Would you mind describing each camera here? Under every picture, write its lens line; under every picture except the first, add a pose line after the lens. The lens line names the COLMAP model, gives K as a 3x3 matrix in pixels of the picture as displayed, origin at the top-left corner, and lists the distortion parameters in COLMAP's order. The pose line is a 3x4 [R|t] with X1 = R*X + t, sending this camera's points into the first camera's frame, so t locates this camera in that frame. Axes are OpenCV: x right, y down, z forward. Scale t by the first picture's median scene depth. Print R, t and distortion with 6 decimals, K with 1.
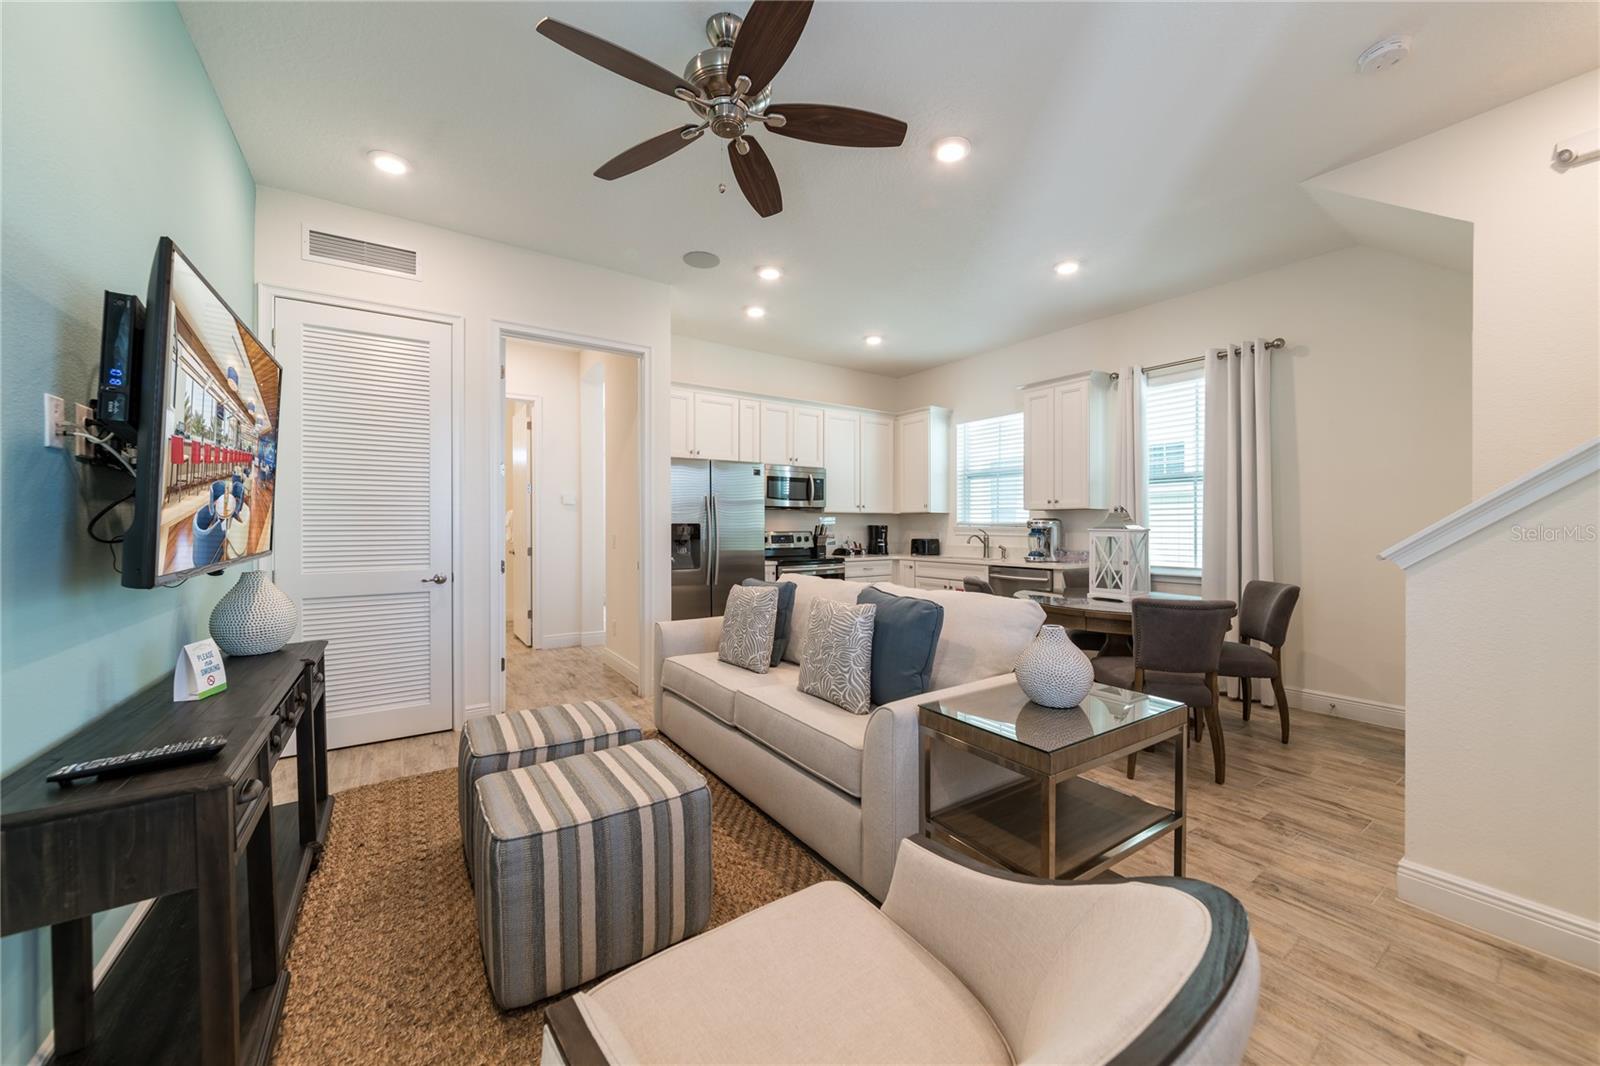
lens RADIAL K [[595.6, 0, 797.4], [0, 595.6, 526.2], [0, 0, 1]] dist [-0.015632, -0.000101]
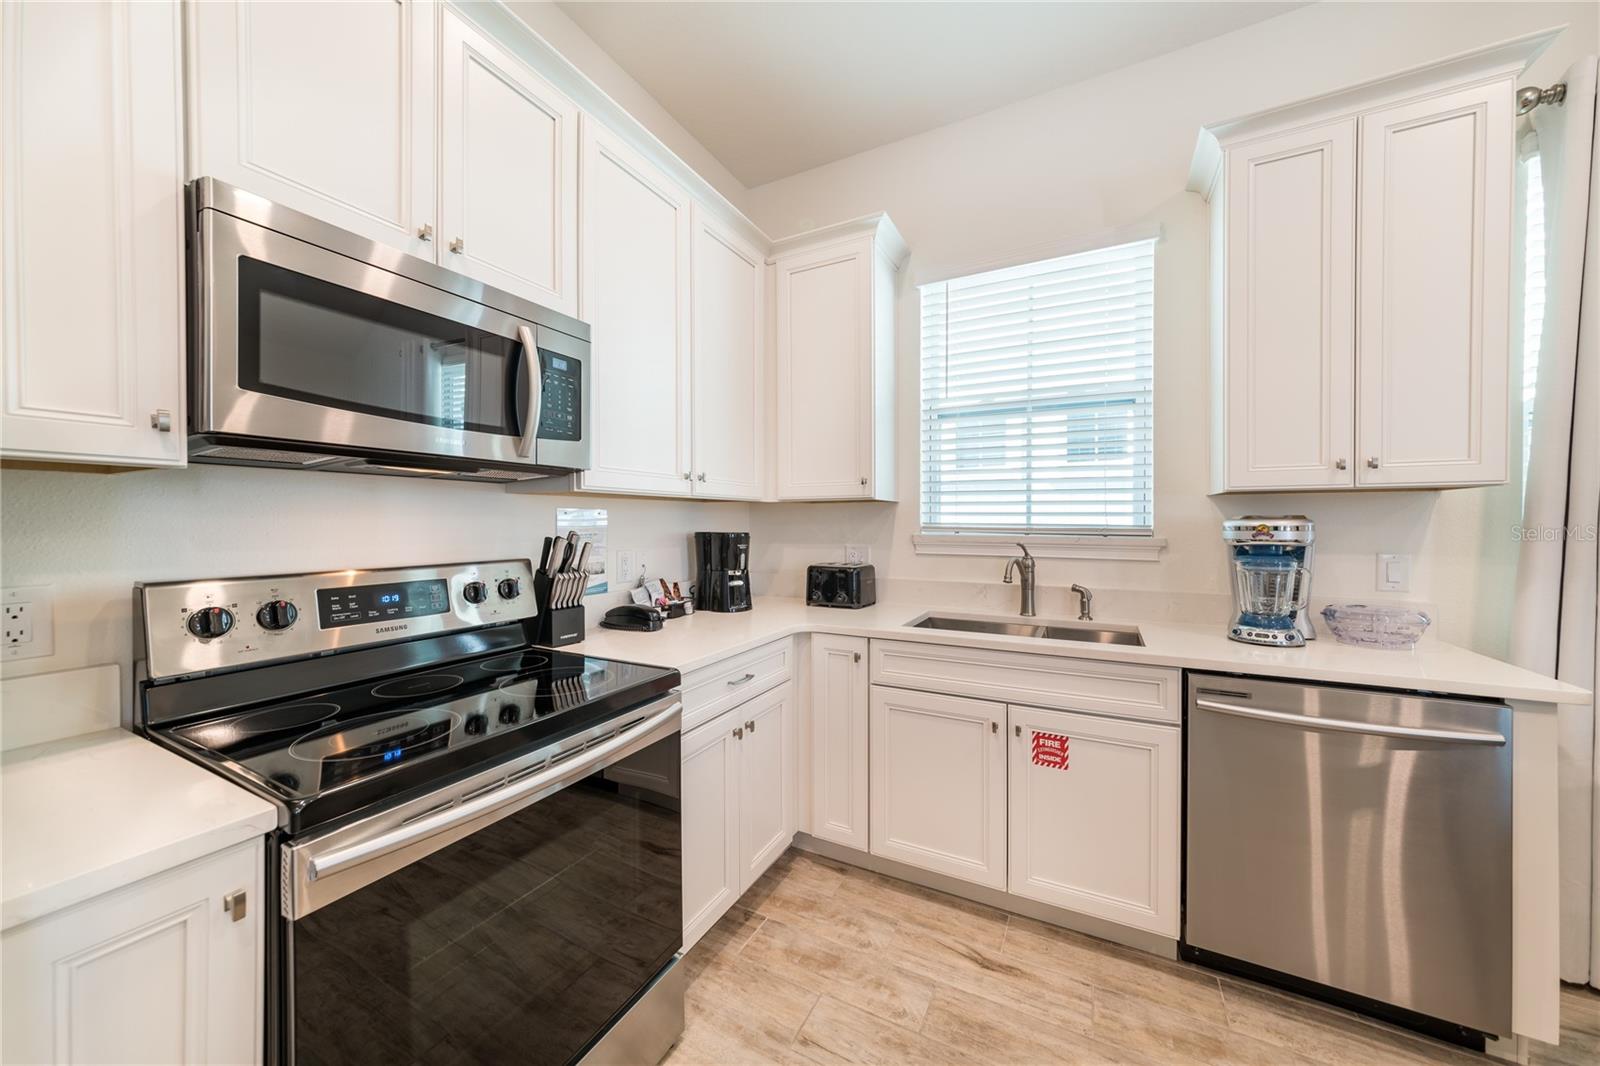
lens RADIAL K [[555.2, 0, 801.5], [0, 555.2, 525.3], [0, 0, 1]] dist [-0.015394, 0.007230]
pose [[0.878921, -0.003102, 0.476958, 0.013505], [0.001057, 0.999989, 0.004554, -0.008287], [-0.476967, -0.003499, 0.878914, 0.760173]]
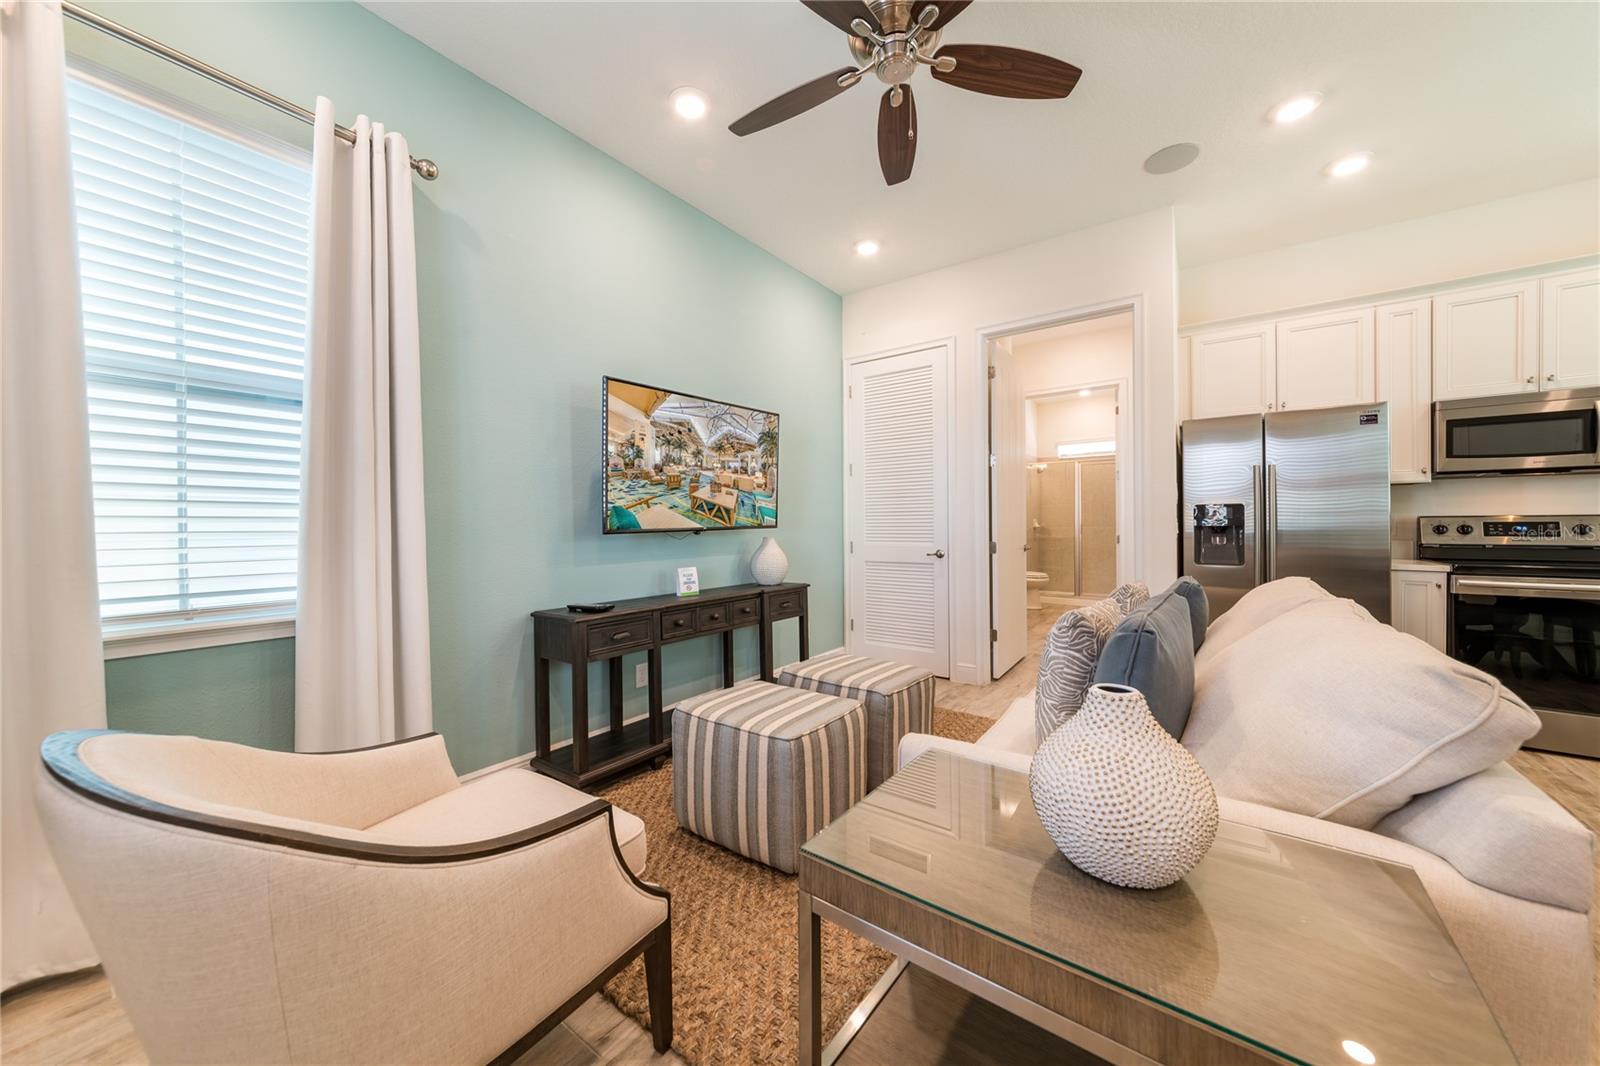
lens RADIAL K [[555.2, 0, 801.5], [0, 555.2, 525.3], [0, 0, 1]] dist [-0.015394, 0.007230]
pose [[0.330489, 0.001559, -0.943808, 0.242772], [0.003598, 0.999989, 0.002911, 0.015061], [0.943803, -0.004358, 0.330480, 0.213019]]
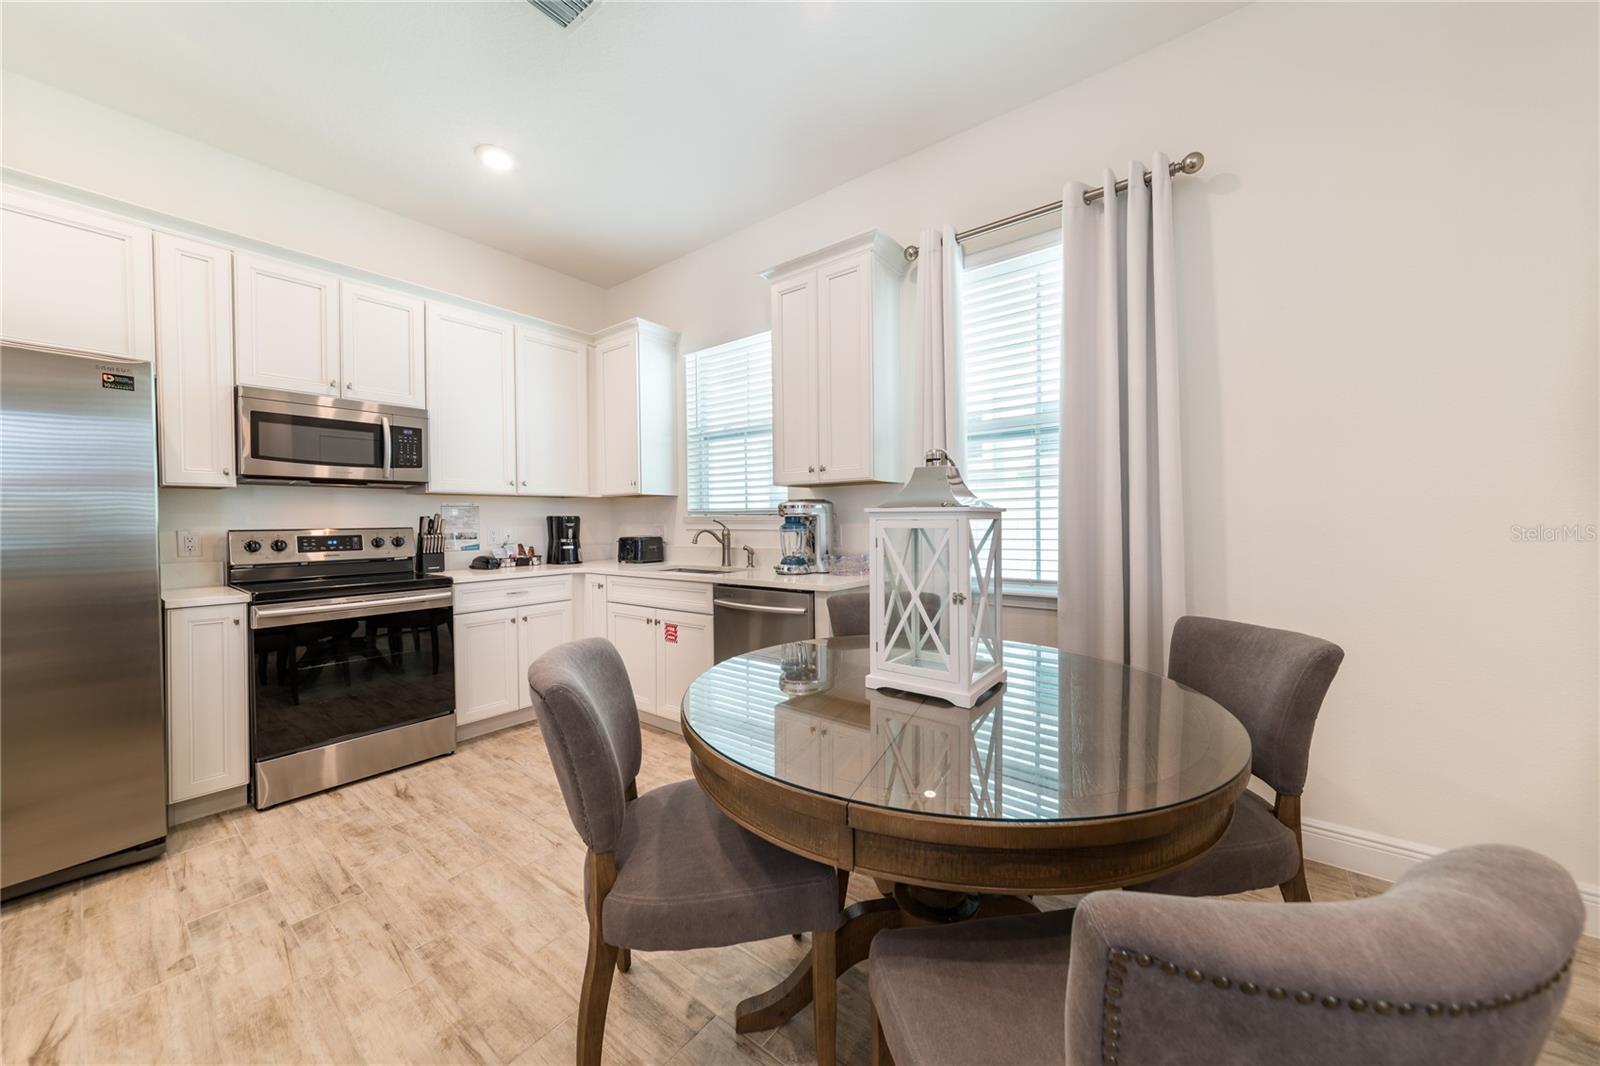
lens RADIAL K [[559.7, 0, 808.8], [0, 559.7, 523.2], [0, 0, 1]] dist [0.000878, 0.000017]
pose [[0.947483, -0.011603, 0.319595, 0.216228], [0.011143, 0.999933, 0.003268, 0.007730], [-0.319612, 0.000465, 0.947548, 0.425124]]
